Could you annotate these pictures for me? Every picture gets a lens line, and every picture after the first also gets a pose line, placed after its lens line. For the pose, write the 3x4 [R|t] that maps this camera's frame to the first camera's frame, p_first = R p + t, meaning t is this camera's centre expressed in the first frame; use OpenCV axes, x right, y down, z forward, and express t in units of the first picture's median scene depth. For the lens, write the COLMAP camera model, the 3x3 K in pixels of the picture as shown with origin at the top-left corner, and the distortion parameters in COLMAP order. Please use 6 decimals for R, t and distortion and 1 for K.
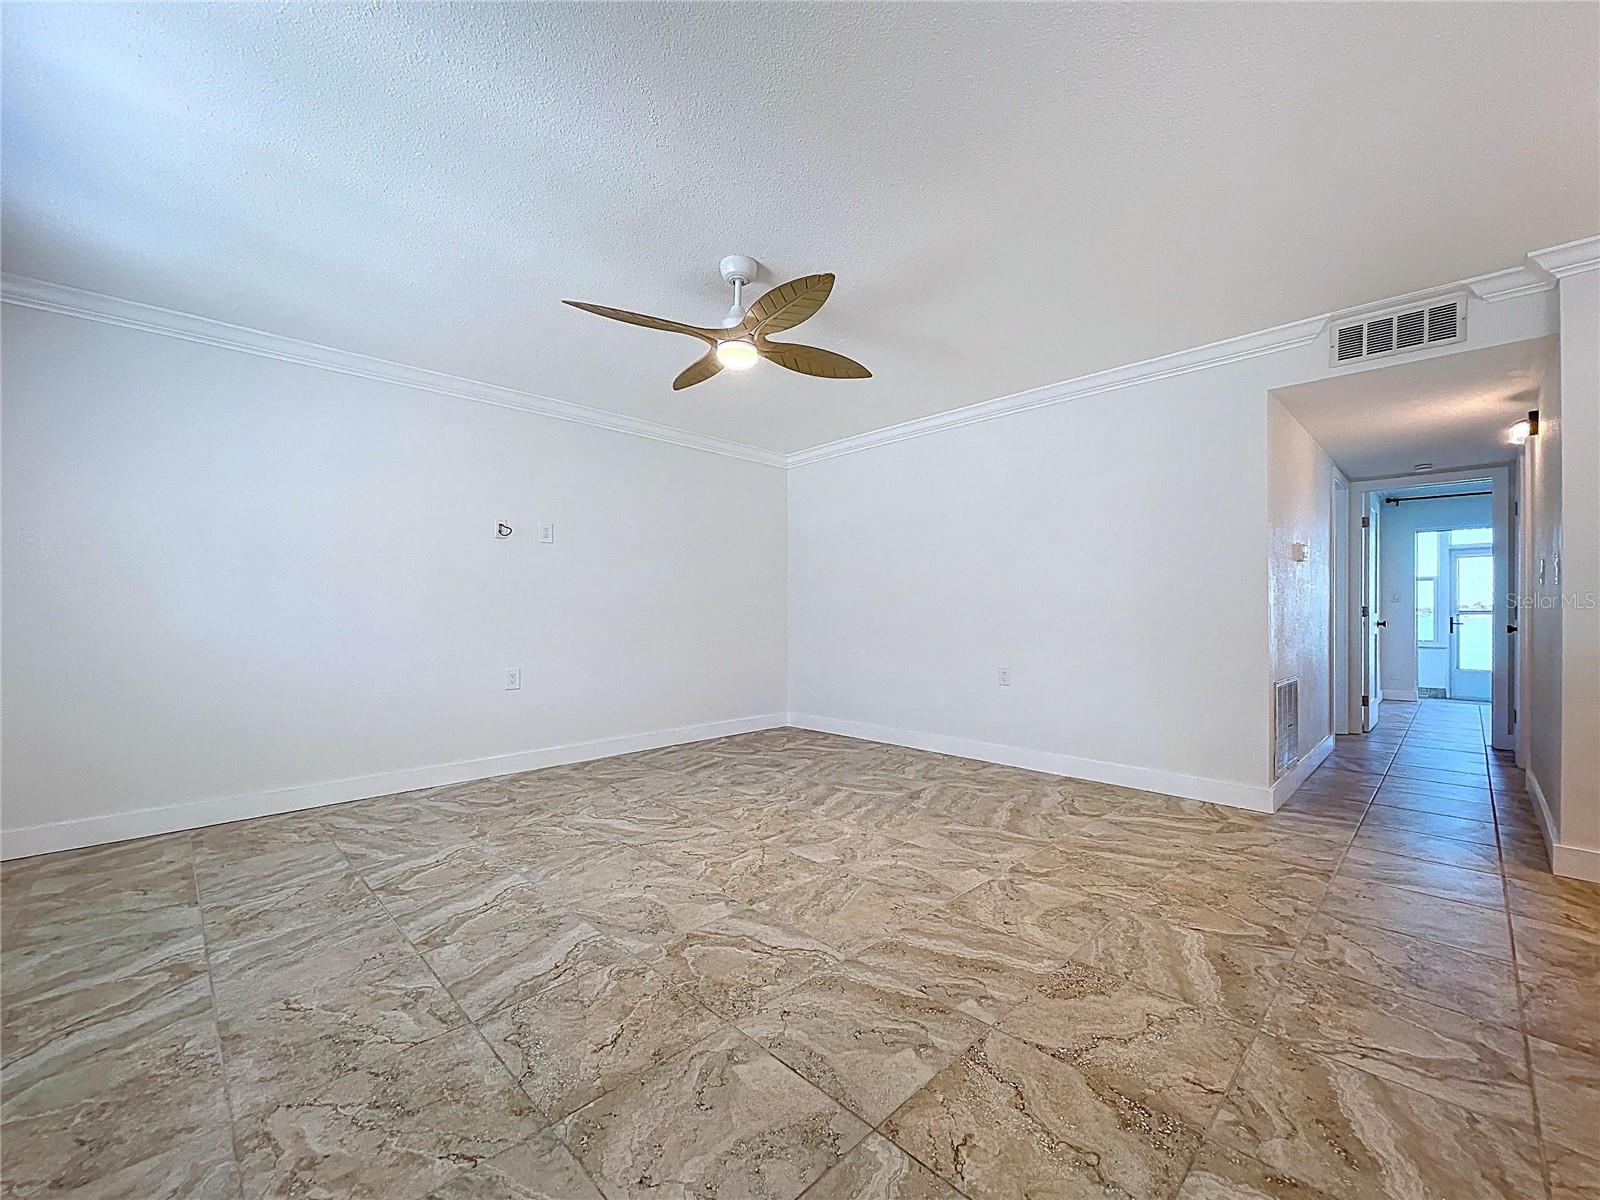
lens RADIAL K [[657.1, 0, 788.2], [0, 657.1, 608.6], [0, 0, 1]] dist [-0.001941, 0.000598]
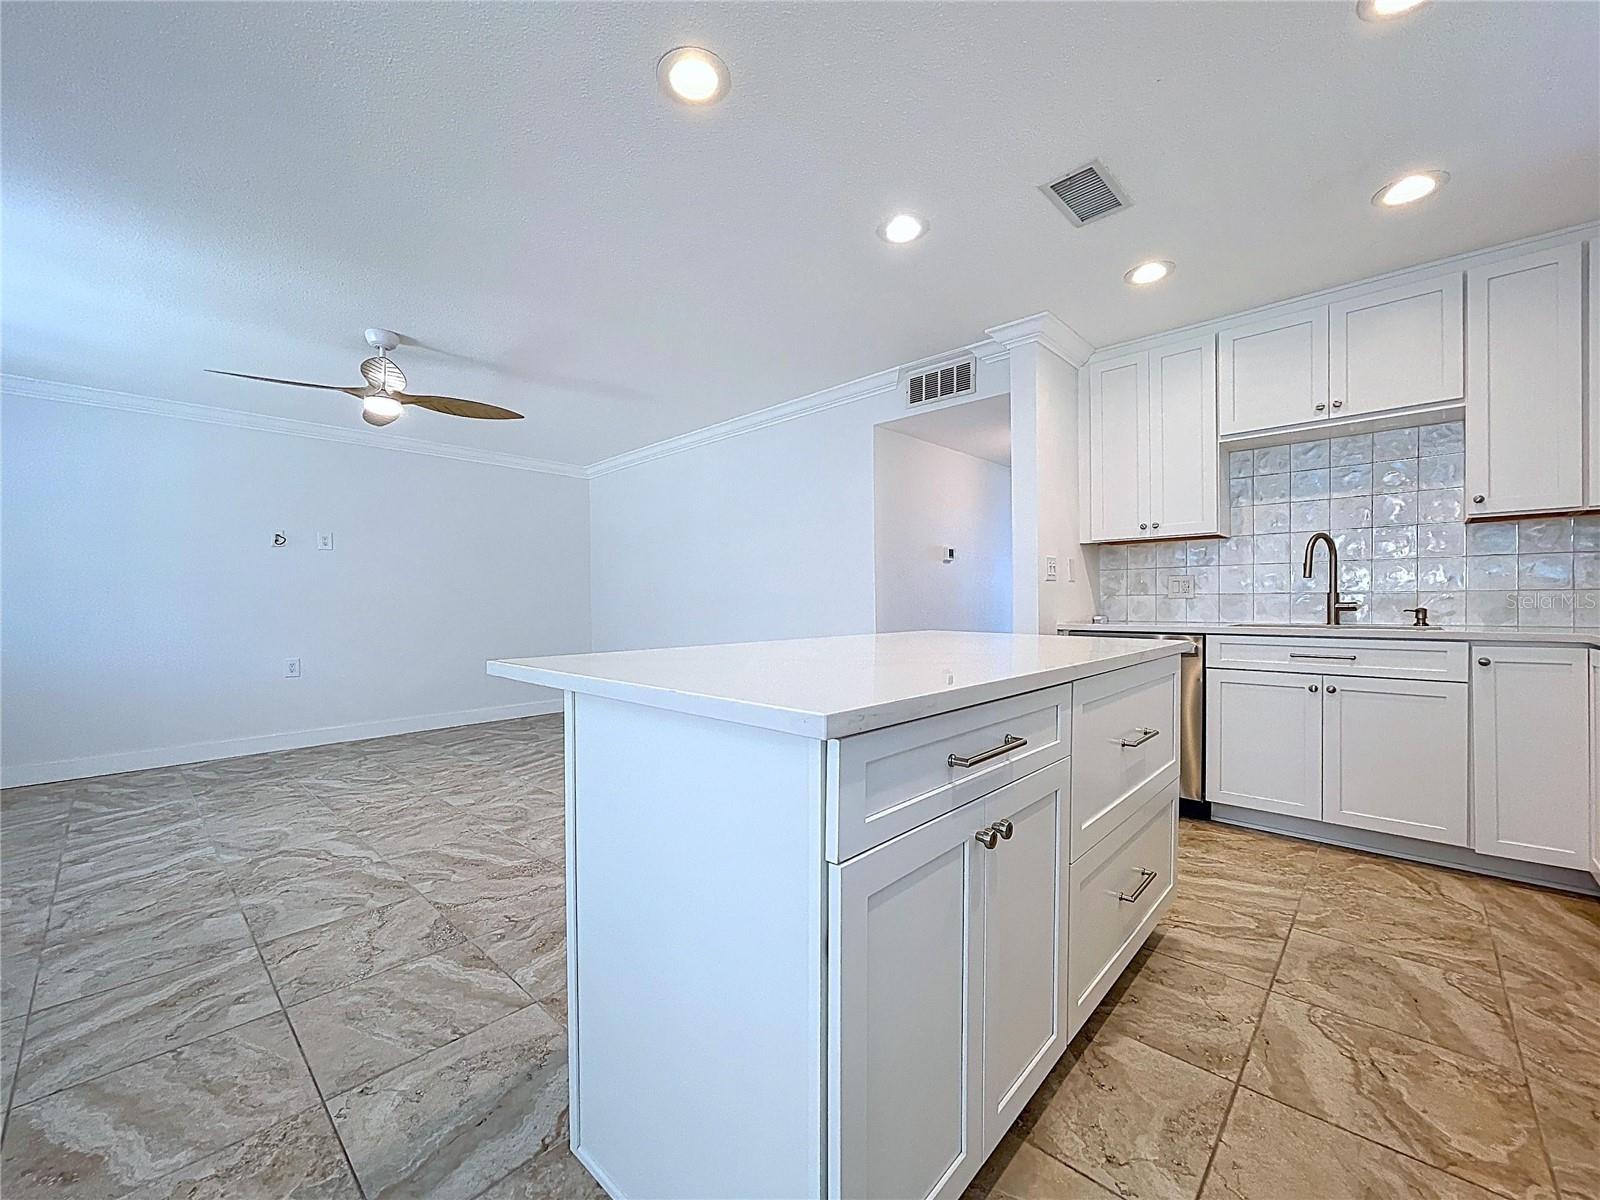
lens RADIAL K [[651.3, 0, 786.6], [0, 651.3, 602.9], [0, 0, 1]] dist [-0.000291, 0.000225]
pose [[0.999216, -0.010682, 0.038133, 0.702087], [0.010590, 0.999941, 0.002614, -0.001512], [-0.038159, -0.002209, 0.999269, -0.307724]]
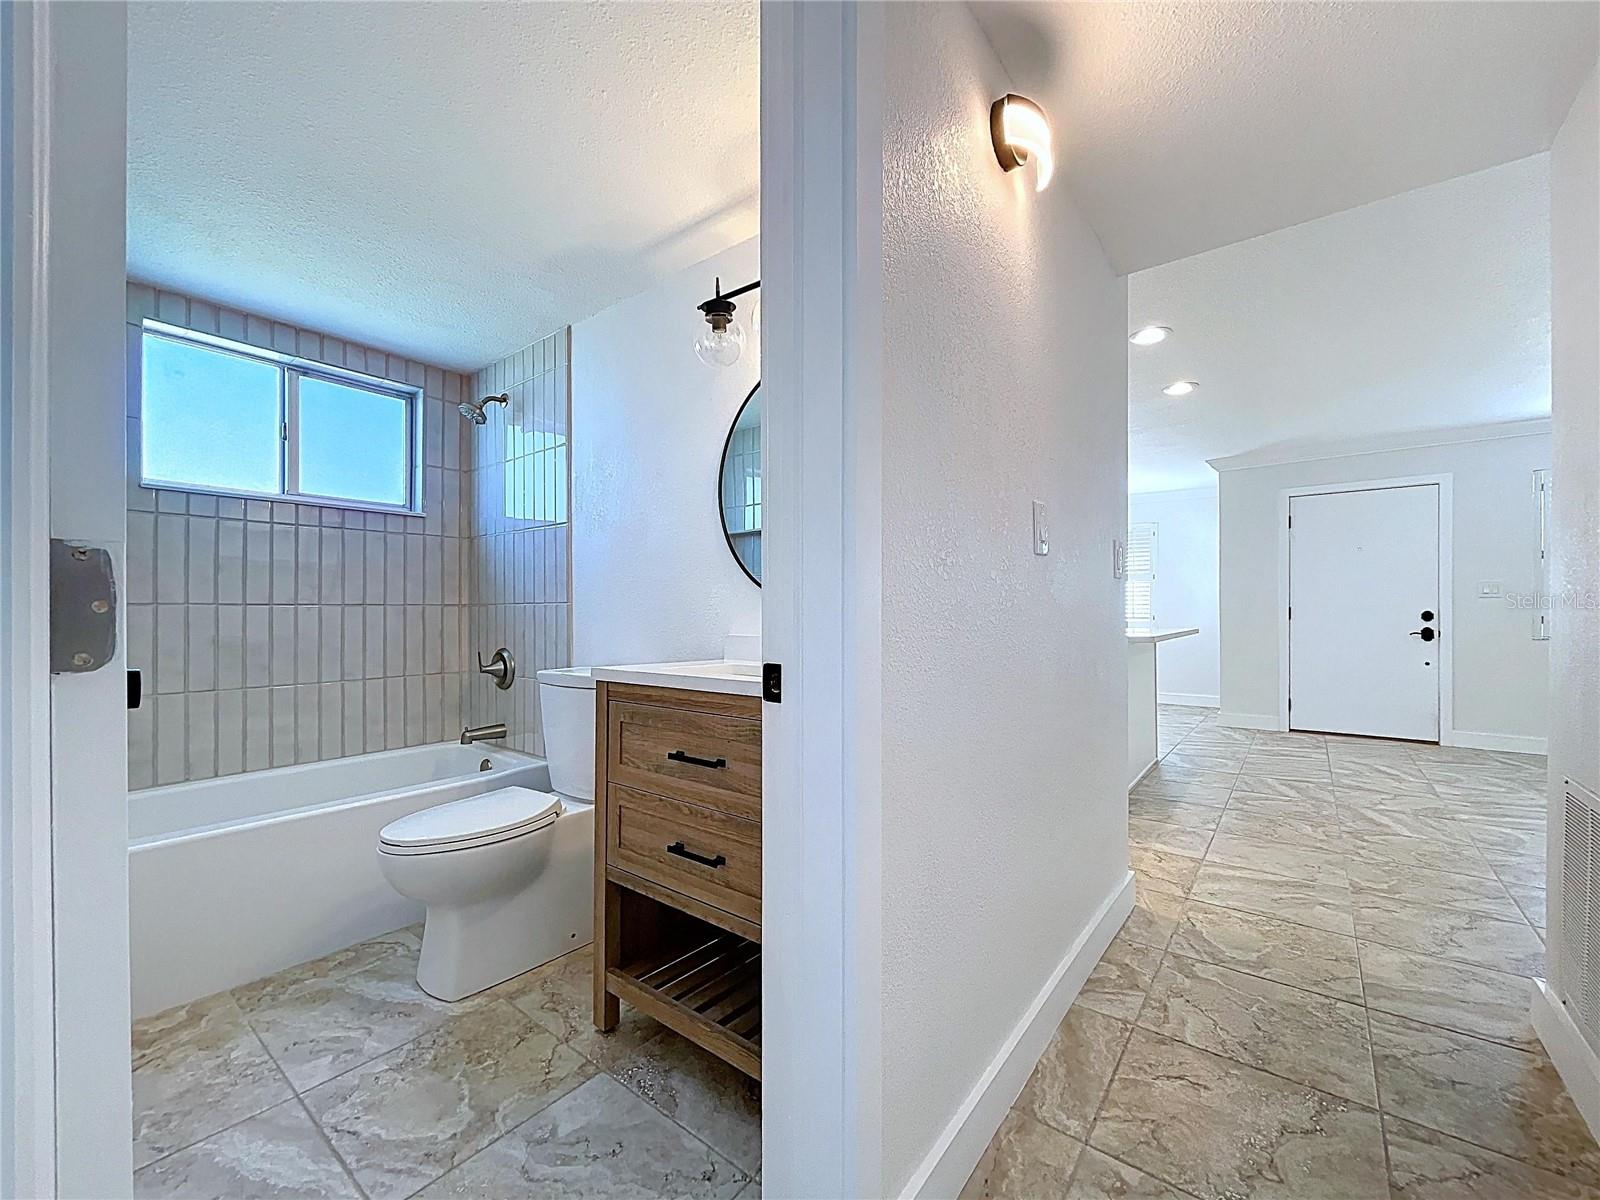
lens RADIAL K [[657.1, 0, 788.2], [0, 657.1, 608.6], [0, 0, 1]] dist [-0.001941, 0.000598]
pose [[-0.991178, -0.003351, -0.132493, 1.845861], [-0.002499, 0.999975, -0.006602, 0.007573], [0.132512, -0.006212, -0.991162, 1.921551]]
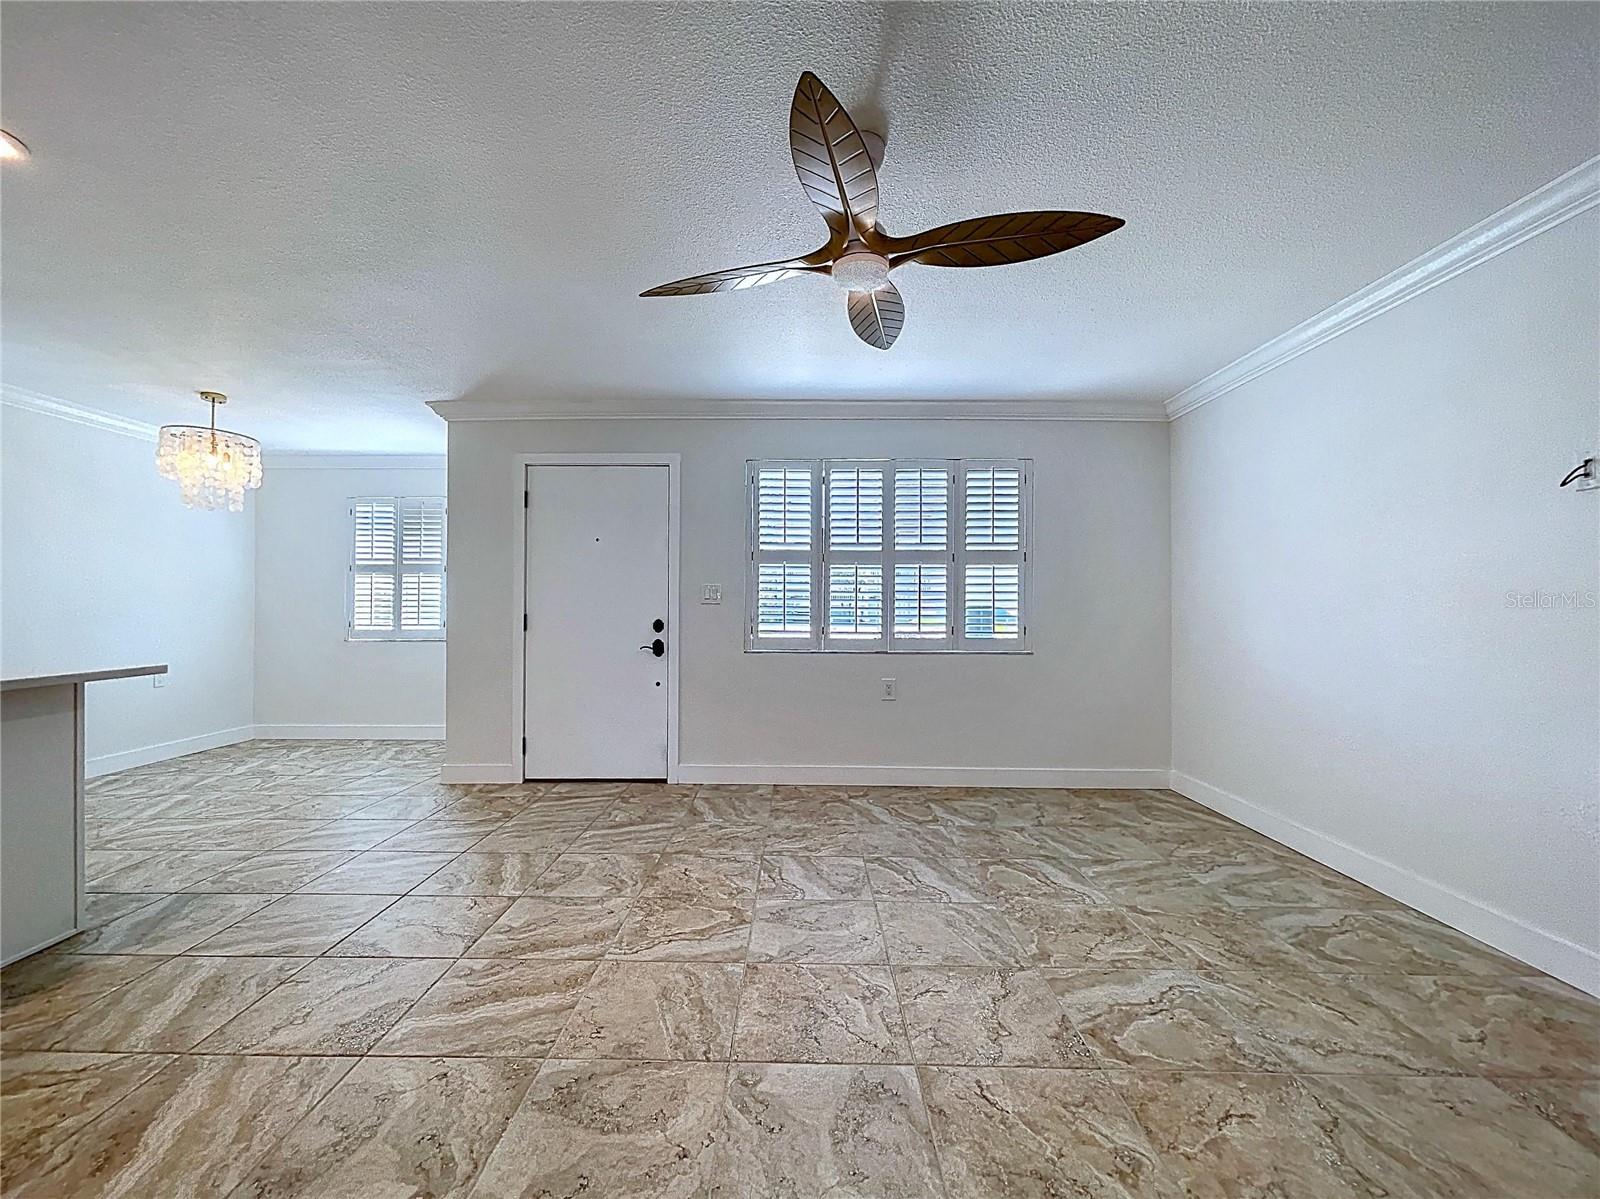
lens RADIAL K [[658.0, 0, 791.4], [0, 658.0, 601.1], [0, 0, 1]] dist [0.001229, -0.000055]
pose [[-0.703801, -0.006451, -0.710368, 0.510947], [-0.000568, 0.999964, -0.008518, -0.039437], [0.710397, -0.005591, -0.703779, 1.568172]]
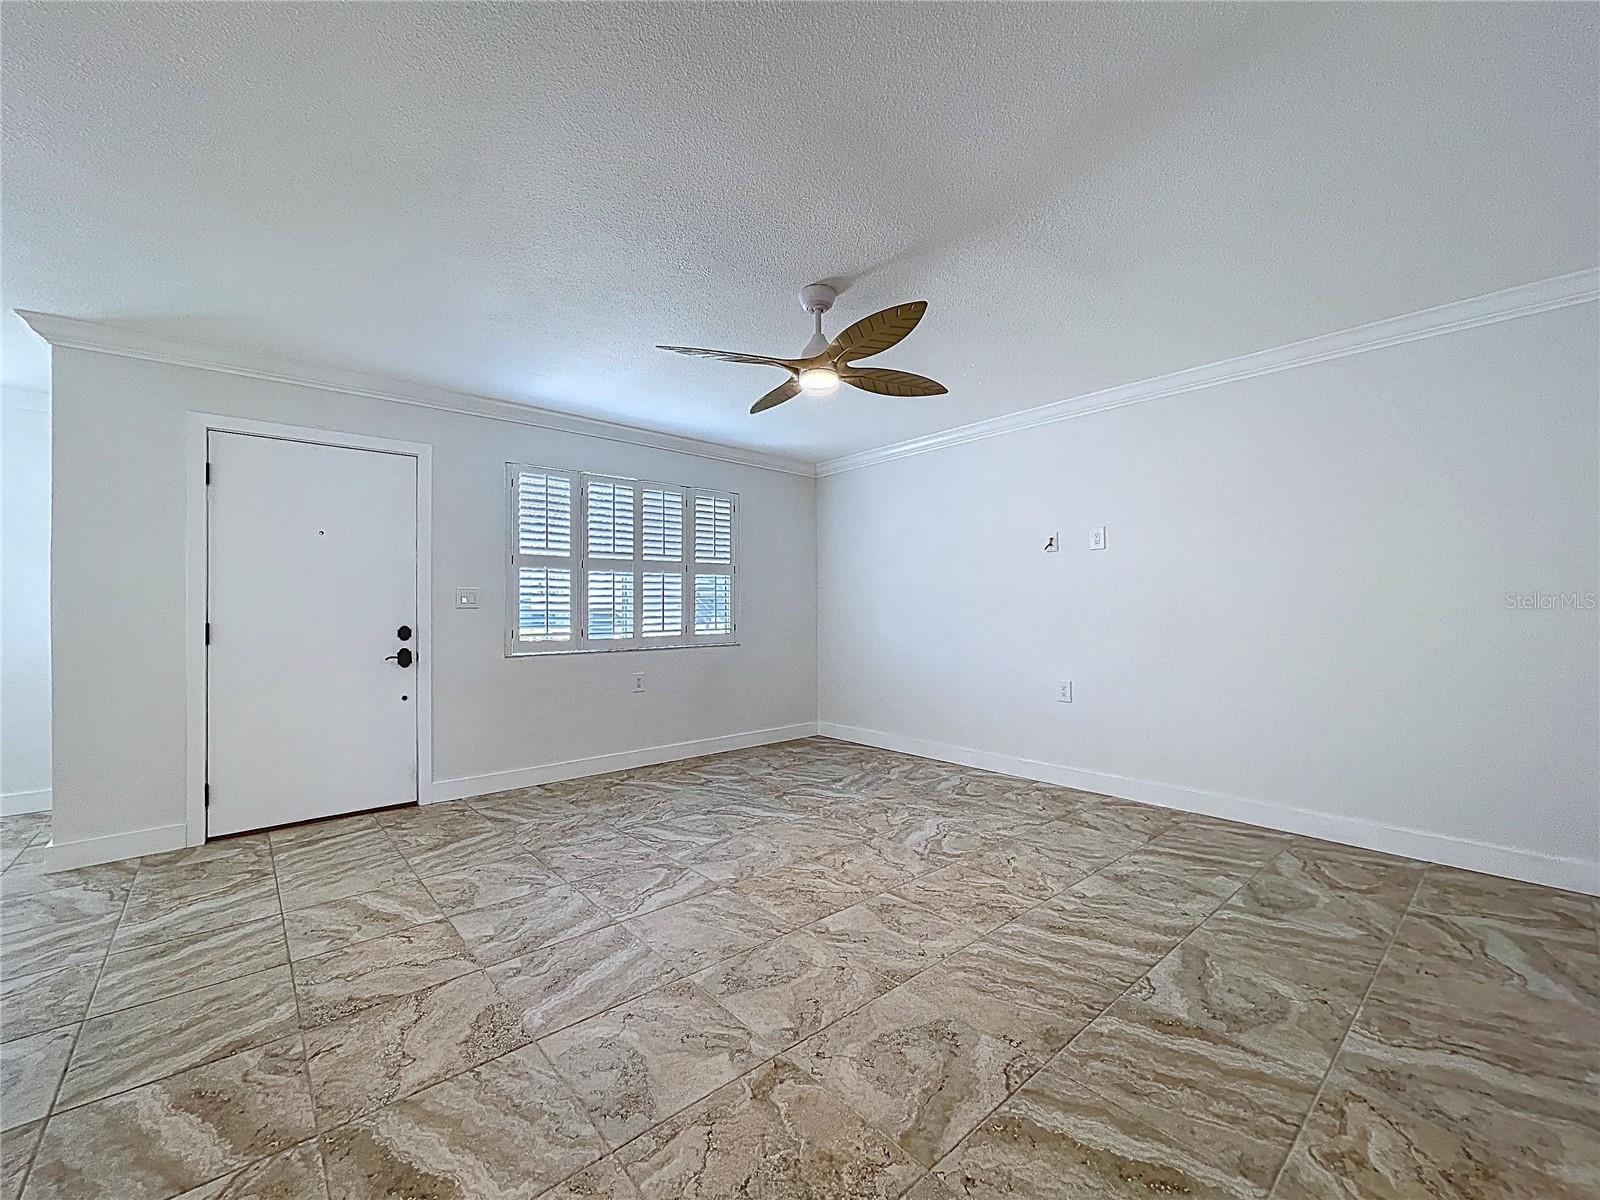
lens RADIAL K [[651.3, 0, 786.6], [0, 651.3, 602.9], [0, 0, 1]] dist [-0.000291, 0.000225]
pose [[-0.060211, -0.007984, -0.998154, 1.013135], [0.009787, 0.999915, -0.008588, -0.037684], [0.998138, -0.010286, -0.060128, 1.097947]]
